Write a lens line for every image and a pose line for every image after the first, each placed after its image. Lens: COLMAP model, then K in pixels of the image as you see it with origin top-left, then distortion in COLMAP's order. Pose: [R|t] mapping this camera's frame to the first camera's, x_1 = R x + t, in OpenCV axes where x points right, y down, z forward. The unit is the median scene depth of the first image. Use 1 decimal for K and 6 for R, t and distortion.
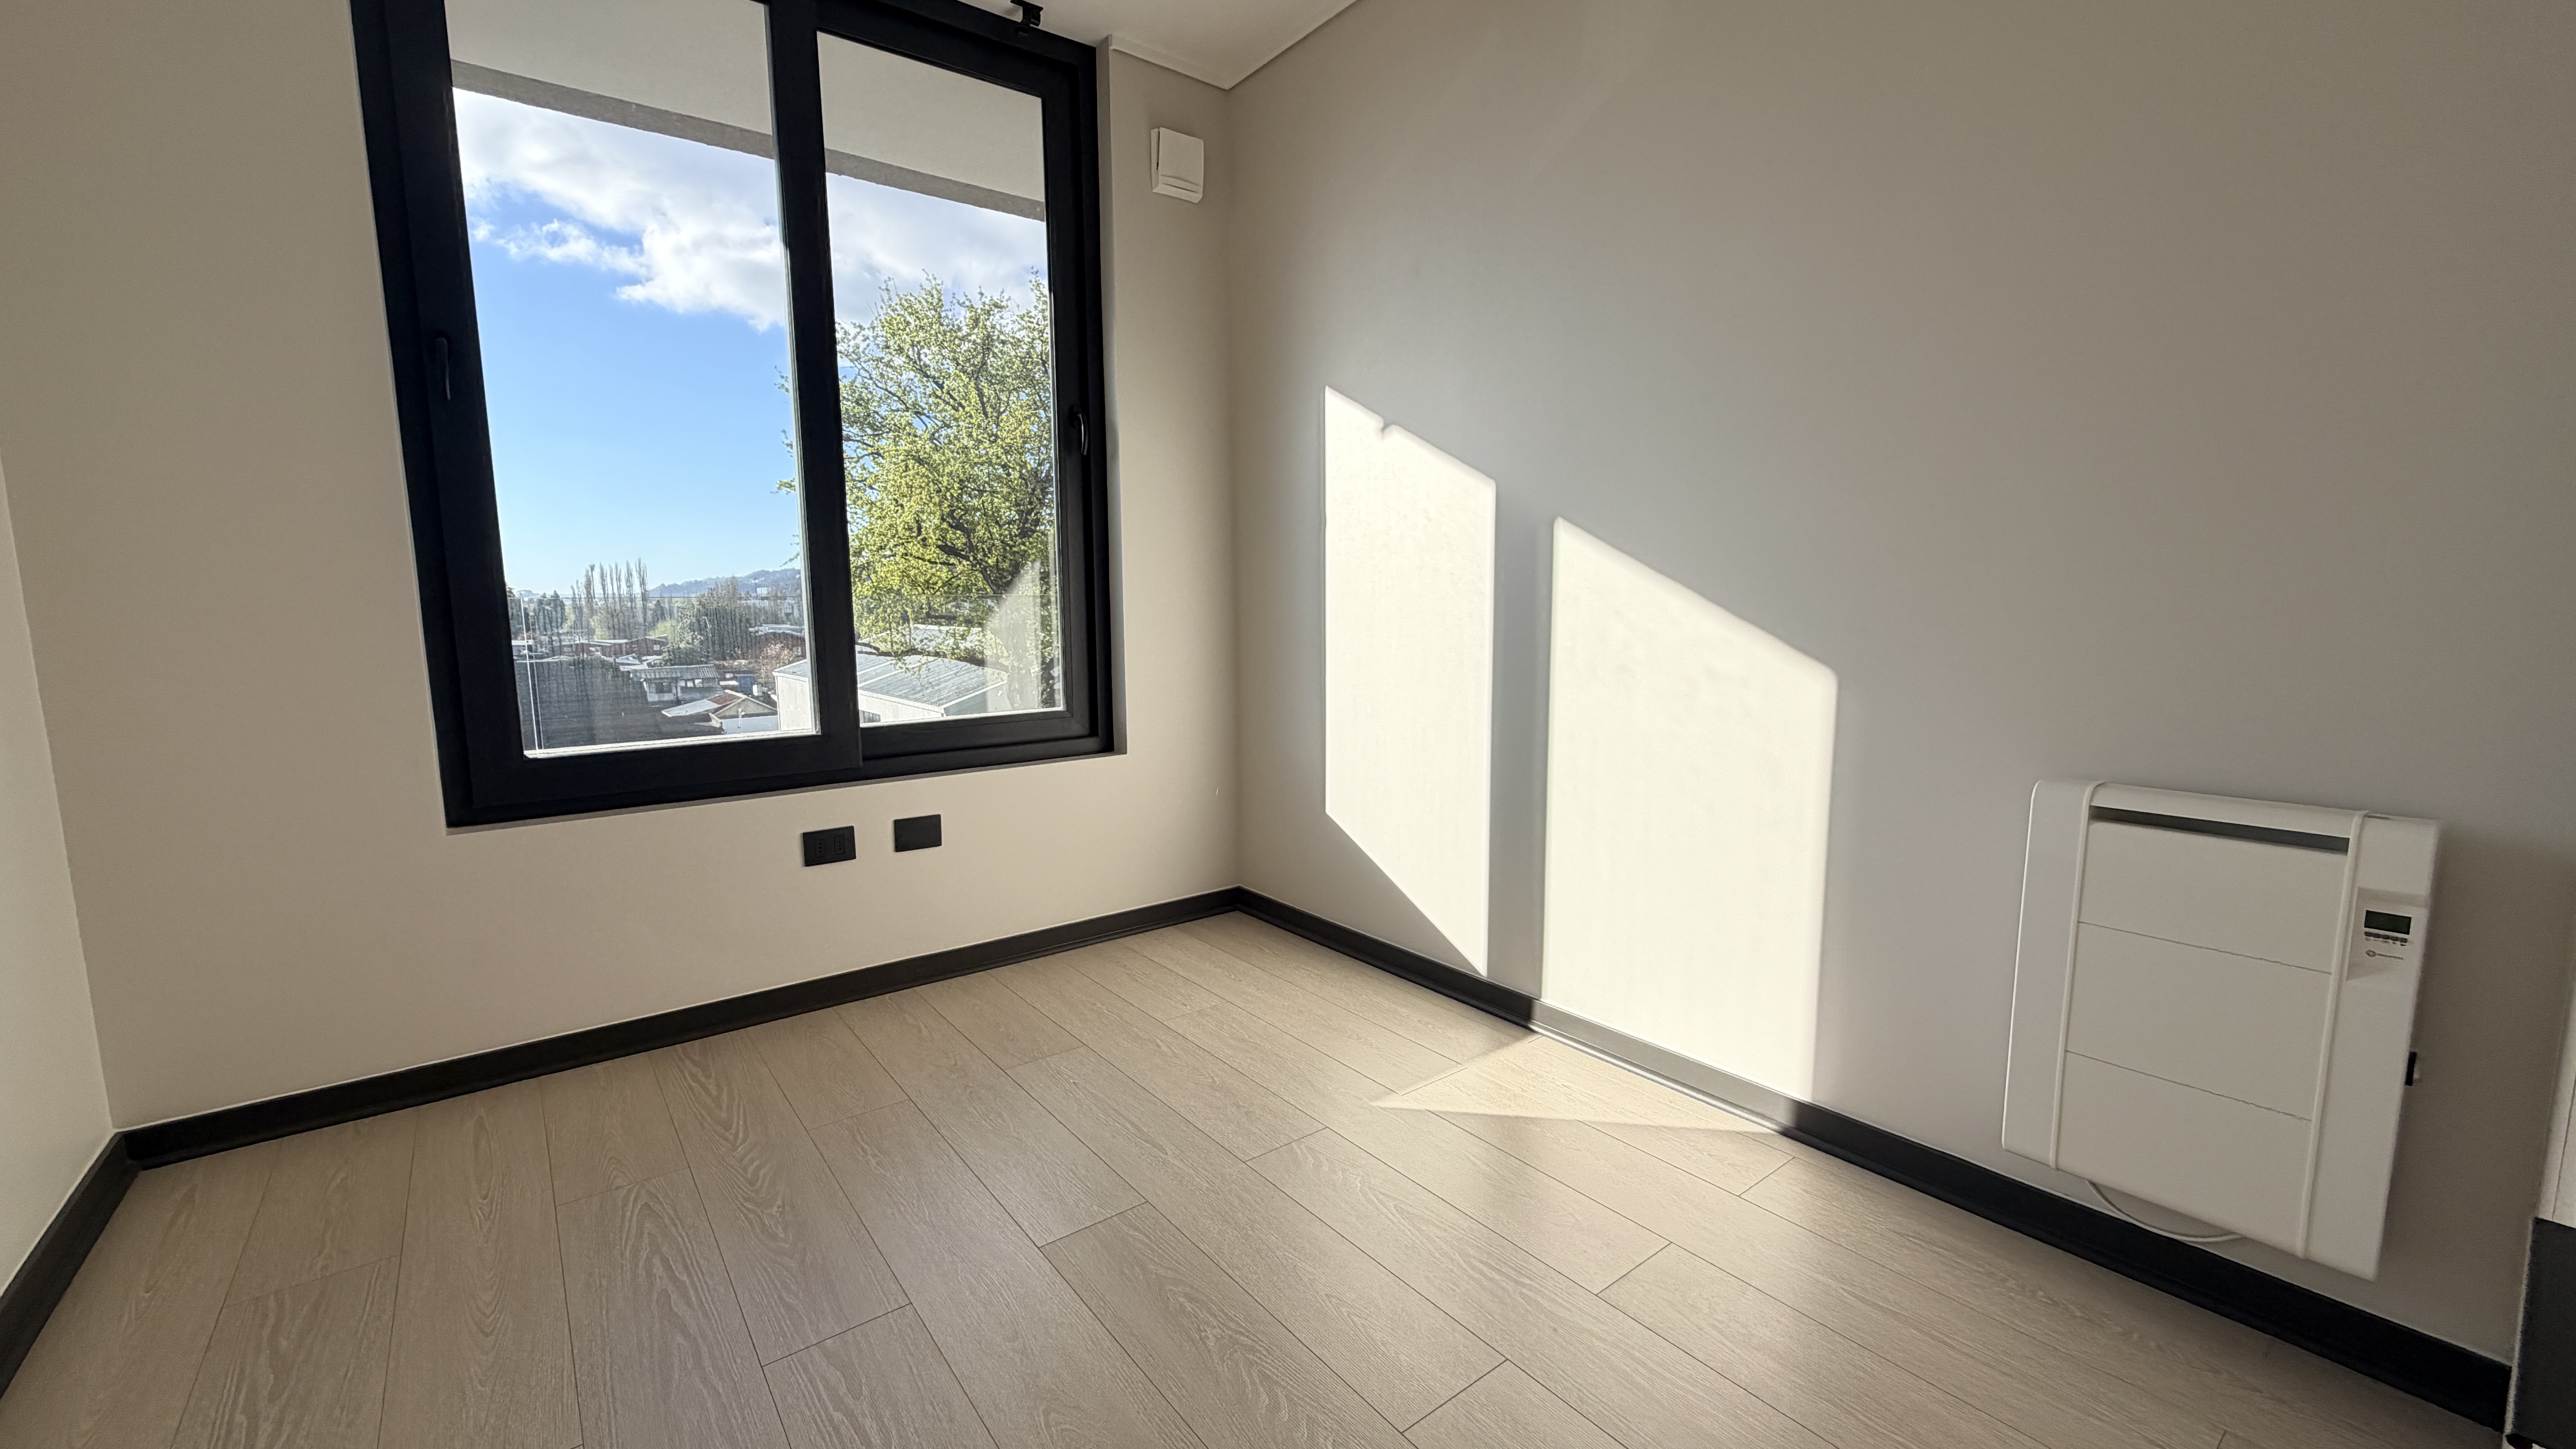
lens RADIAL K [[1023.7, 0, 1273.8], [0, 1023.7, 720.7], [0, 0, 1]] dist [0.000861, -0.000079]
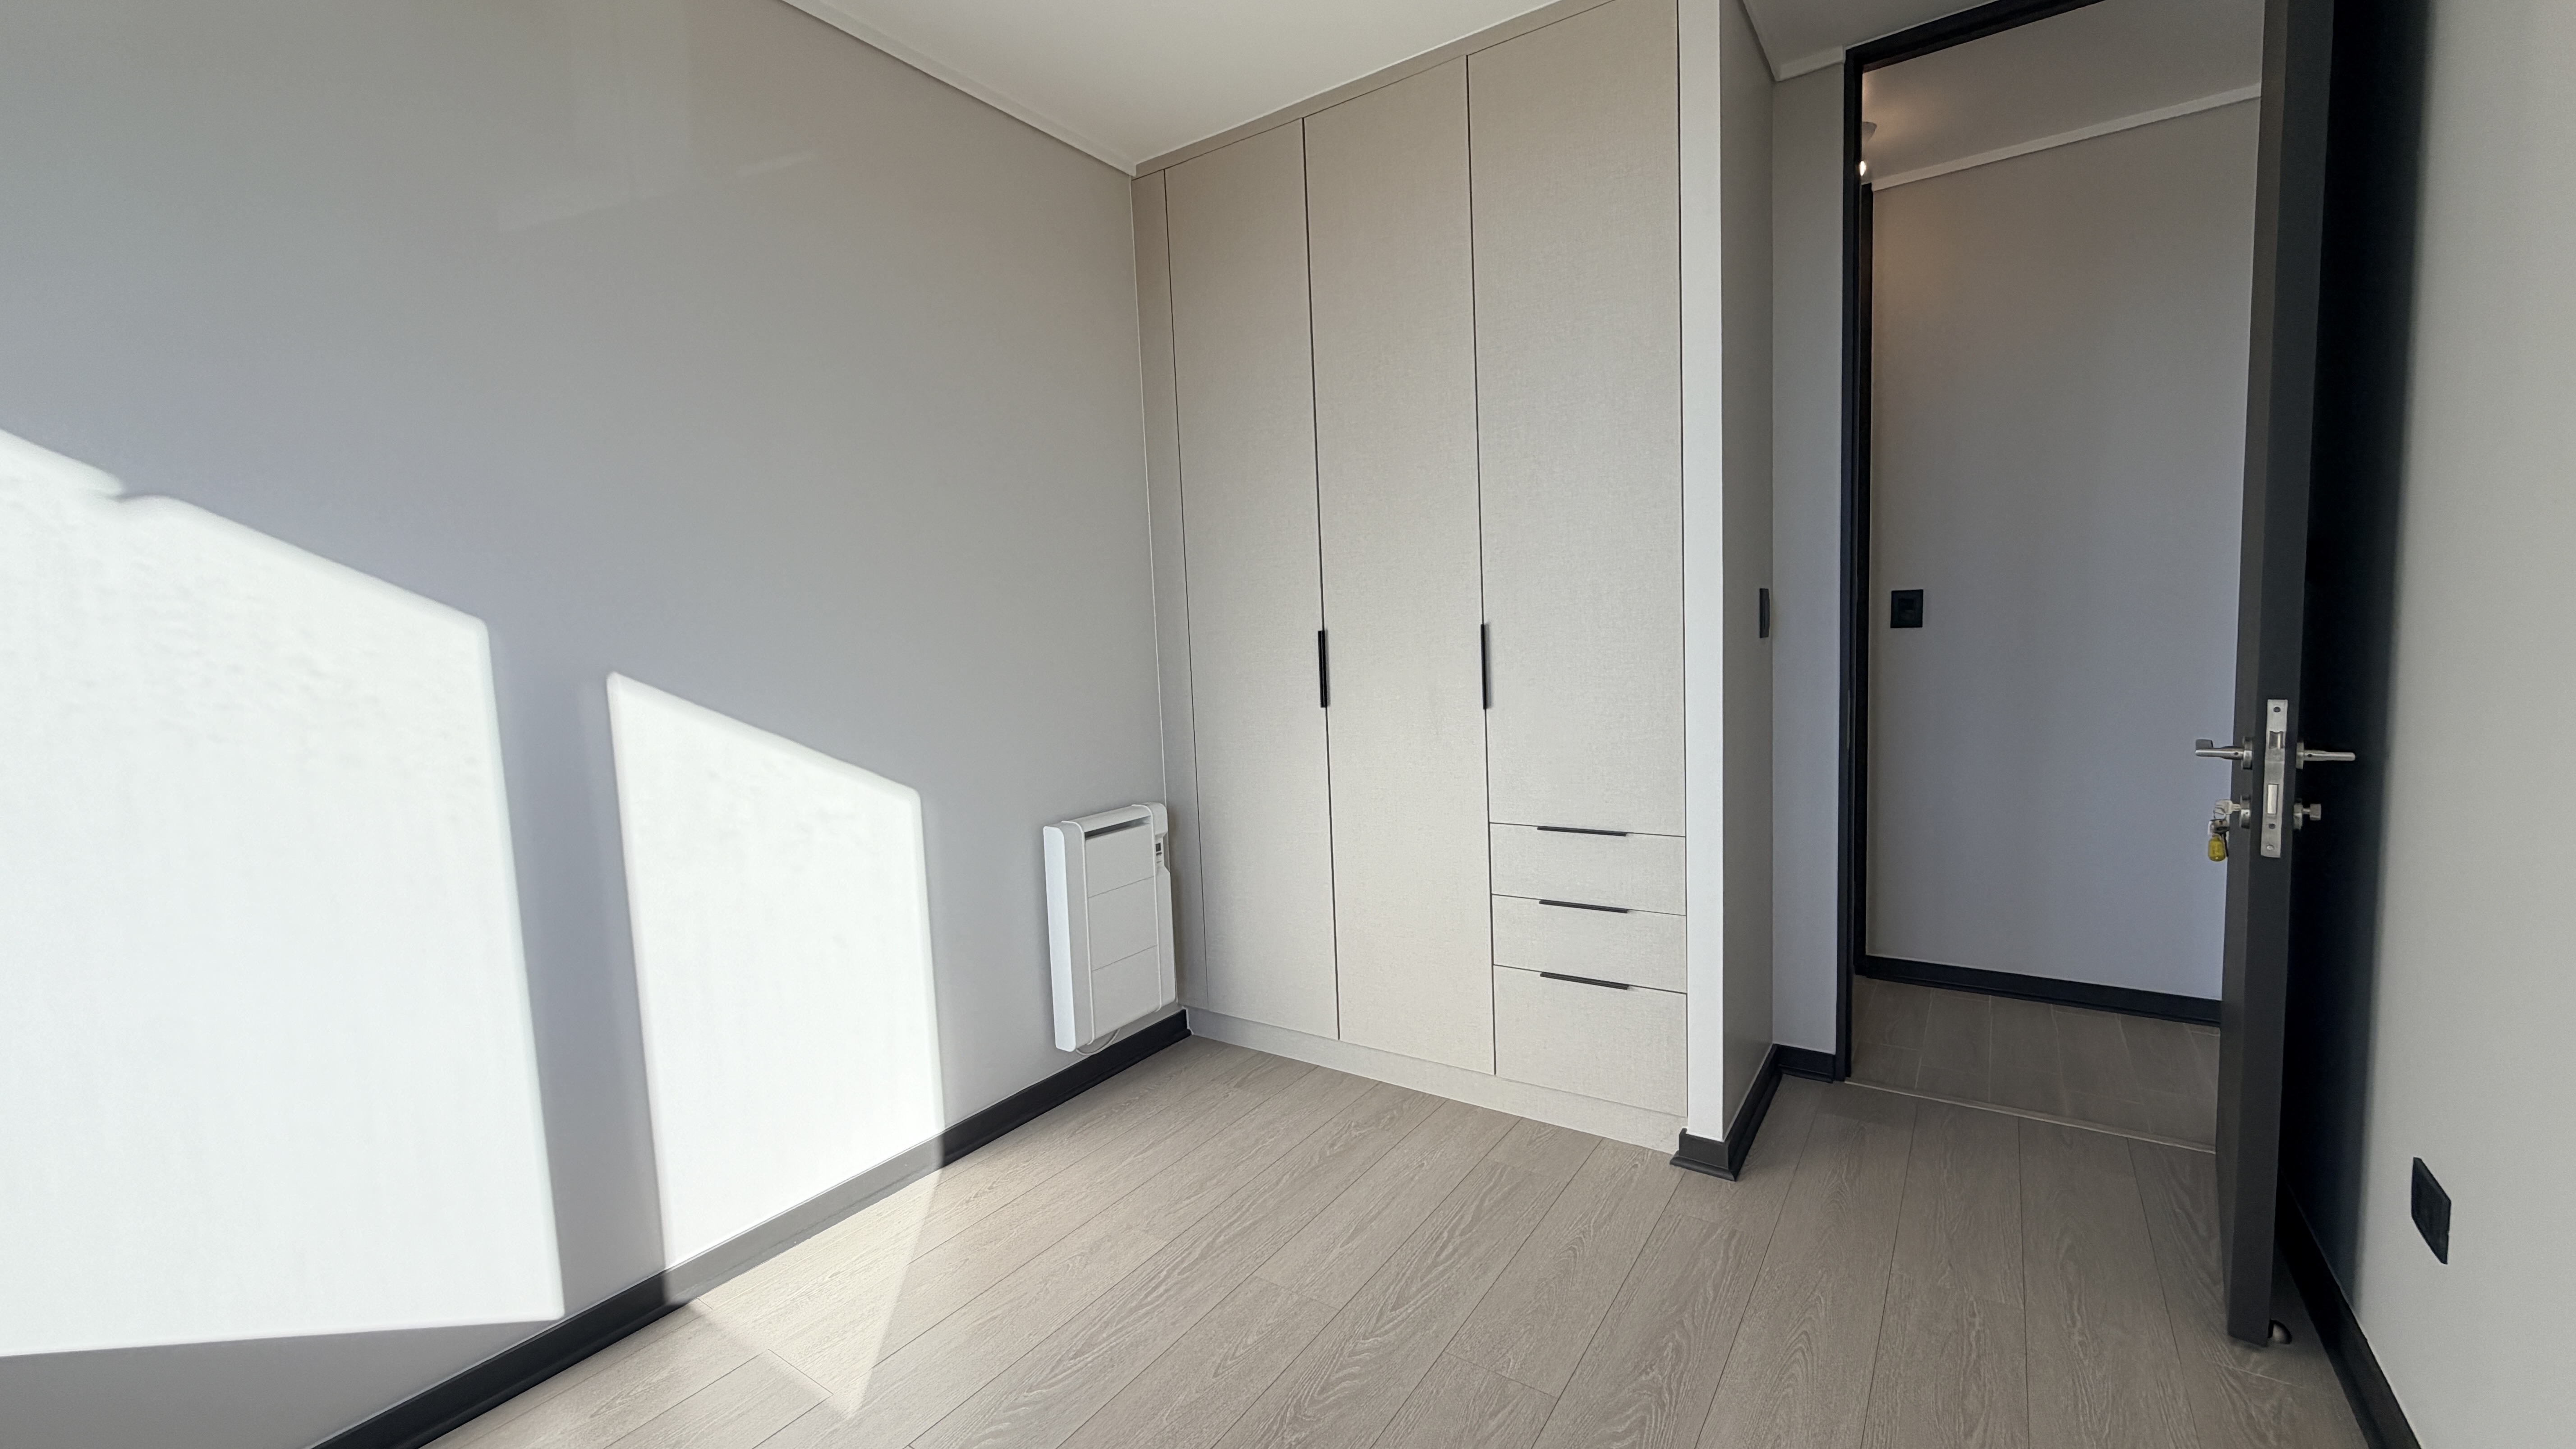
lens RADIAL K [[1029.8, 0, 1230.2], [0, 1029.8, 738.7], [0, 0, 1]] dist [0.001111, 0.000035]
pose [[-0.270511, -0.065972, 0.960454, -0.789010], [0.173898, 0.977890, 0.116148, -0.191983], [-0.946881, 0.198441, -0.253057, 0.923742]]
